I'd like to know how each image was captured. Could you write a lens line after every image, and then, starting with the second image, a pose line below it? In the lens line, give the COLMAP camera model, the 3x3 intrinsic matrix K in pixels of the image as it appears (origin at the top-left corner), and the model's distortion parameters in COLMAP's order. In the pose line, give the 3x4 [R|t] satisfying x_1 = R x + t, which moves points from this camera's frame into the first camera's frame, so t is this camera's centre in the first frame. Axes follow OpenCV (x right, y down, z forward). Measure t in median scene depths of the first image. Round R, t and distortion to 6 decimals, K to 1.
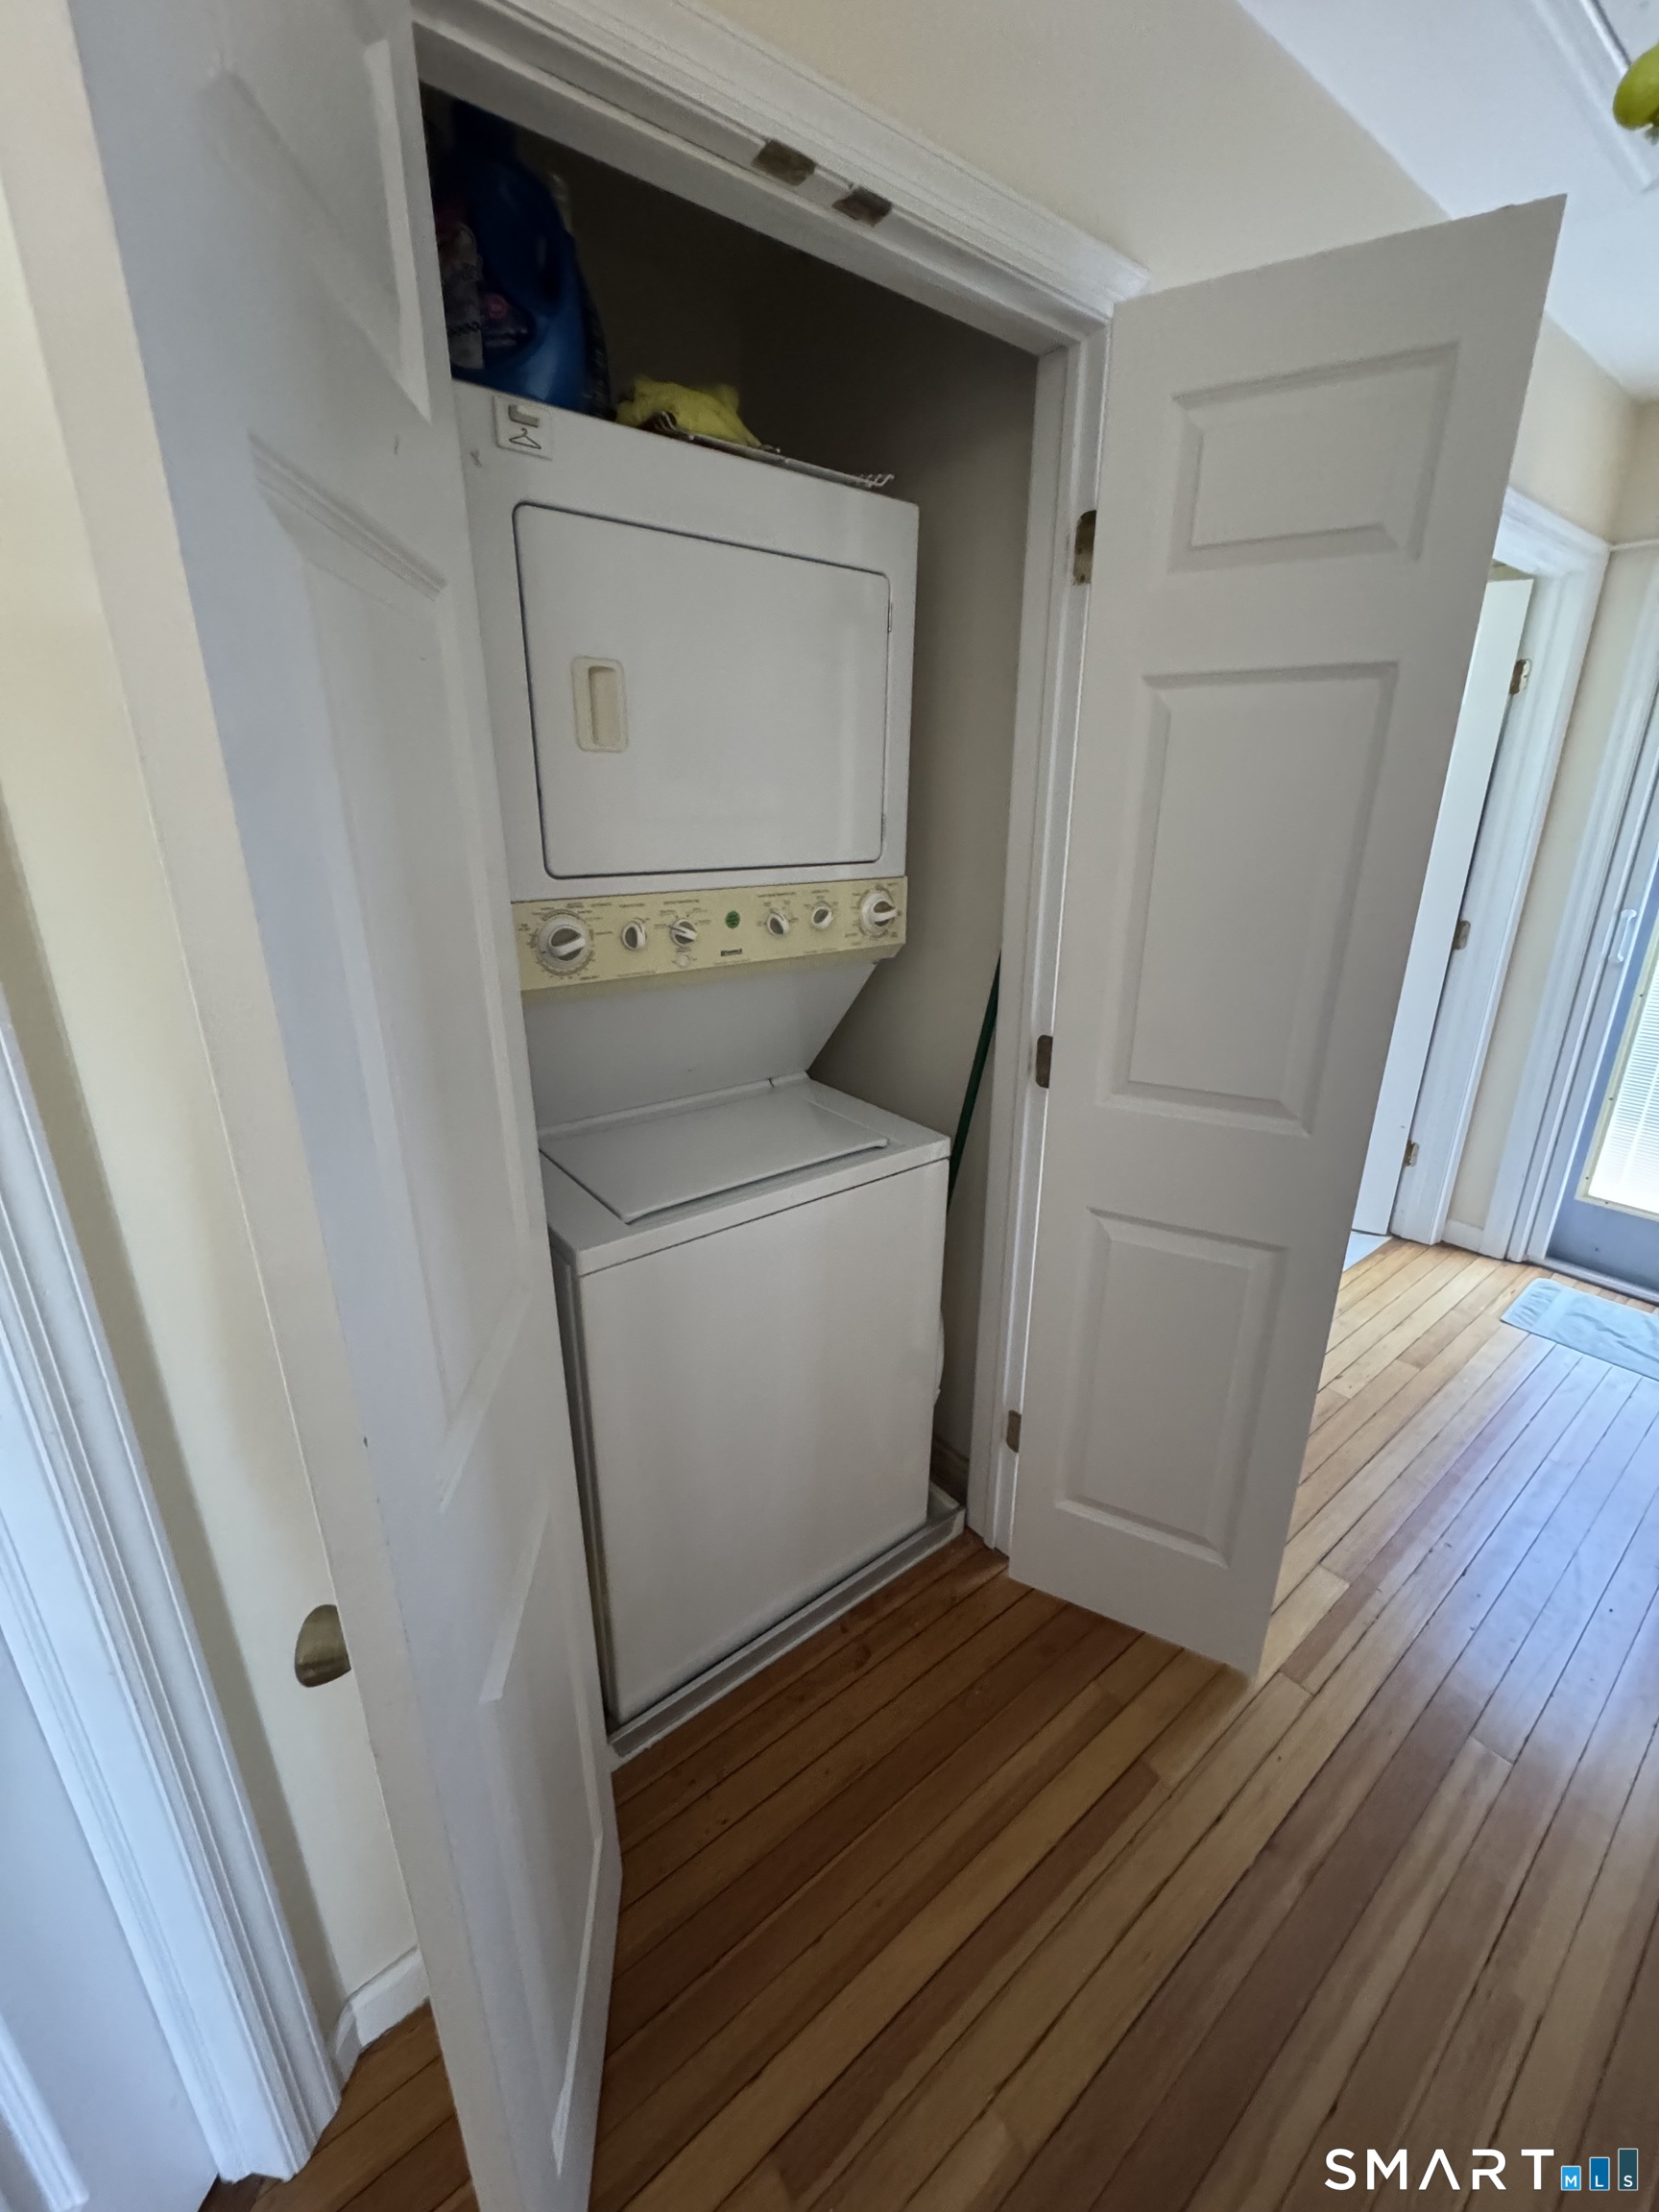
lens RADIAL K [[885.5, 0, 831.6], [0, 885.5, 1094.8], [0, 0, 1]] dist [-0.005940, 0.001683]
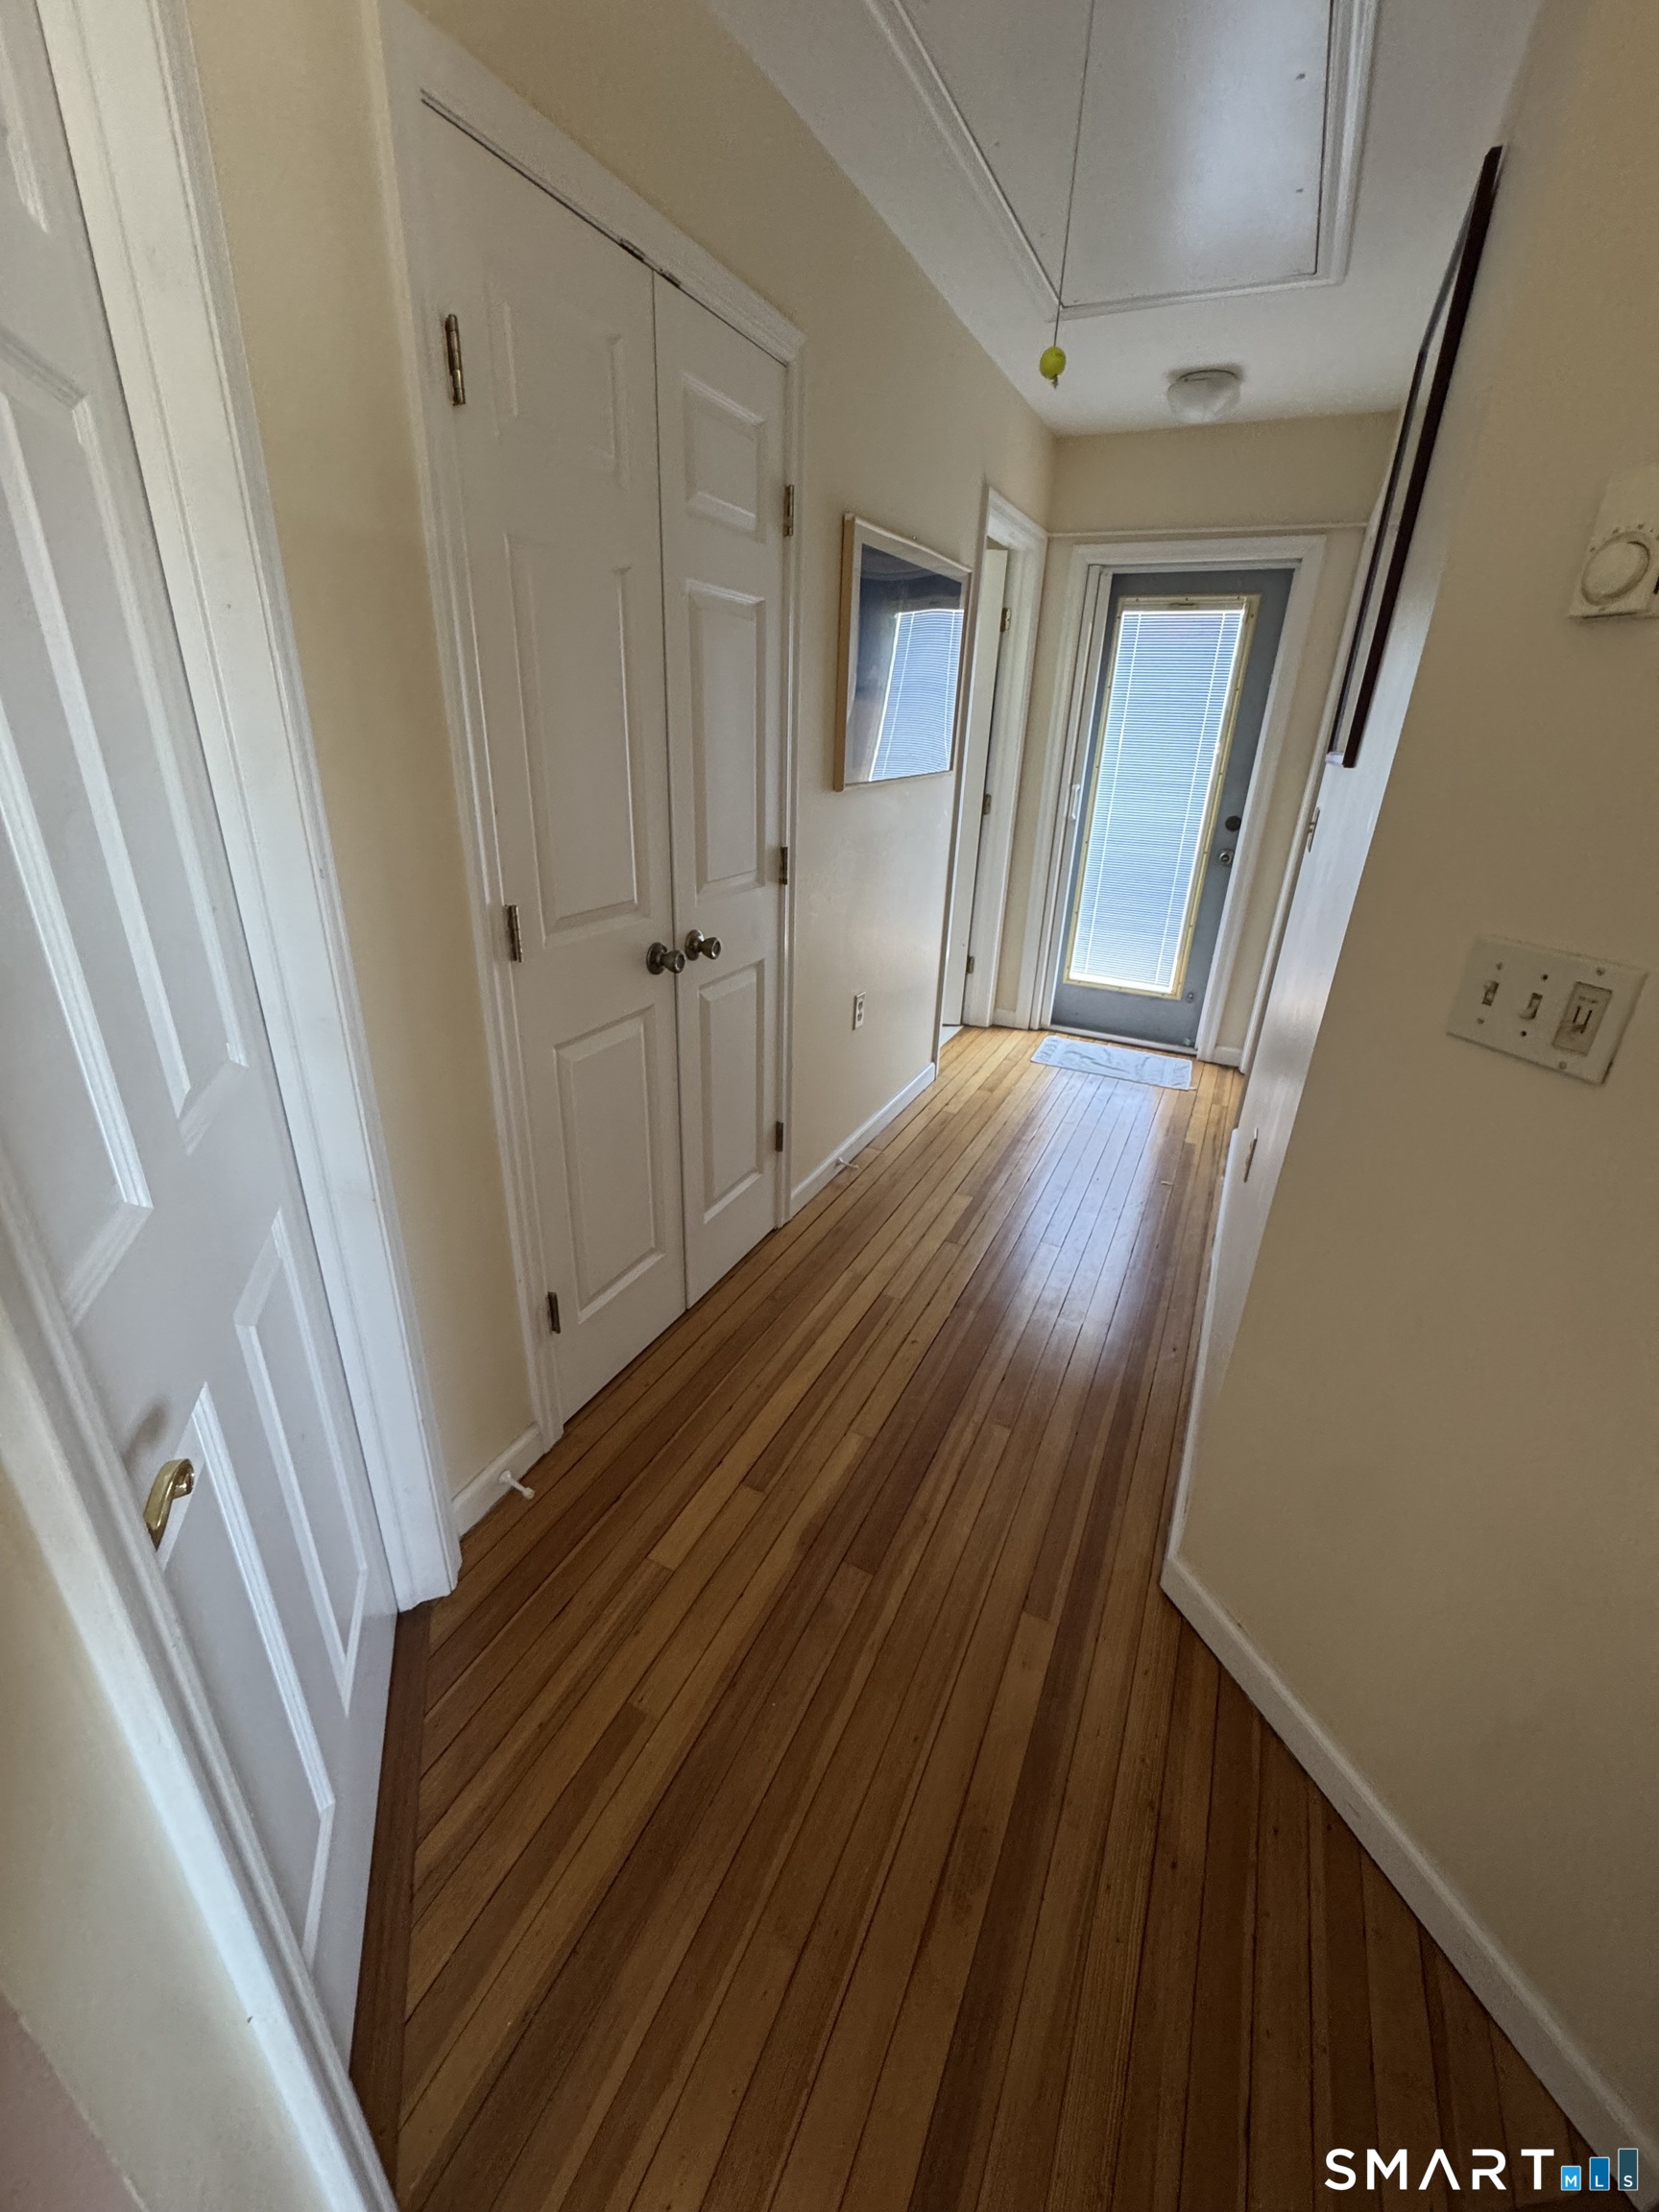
lens RADIAL K [[885.5, 0, 824.2], [0, 885.5, 1103.4], [0, 0, 1]] dist [-0.005940, 0.001683]
pose [[0.897385, -0.147840, 0.415745, -0.213388], [0.108784, 0.987244, 0.116255, 0.112047], [-0.427629, -0.059099, 0.902020, -0.236221]]
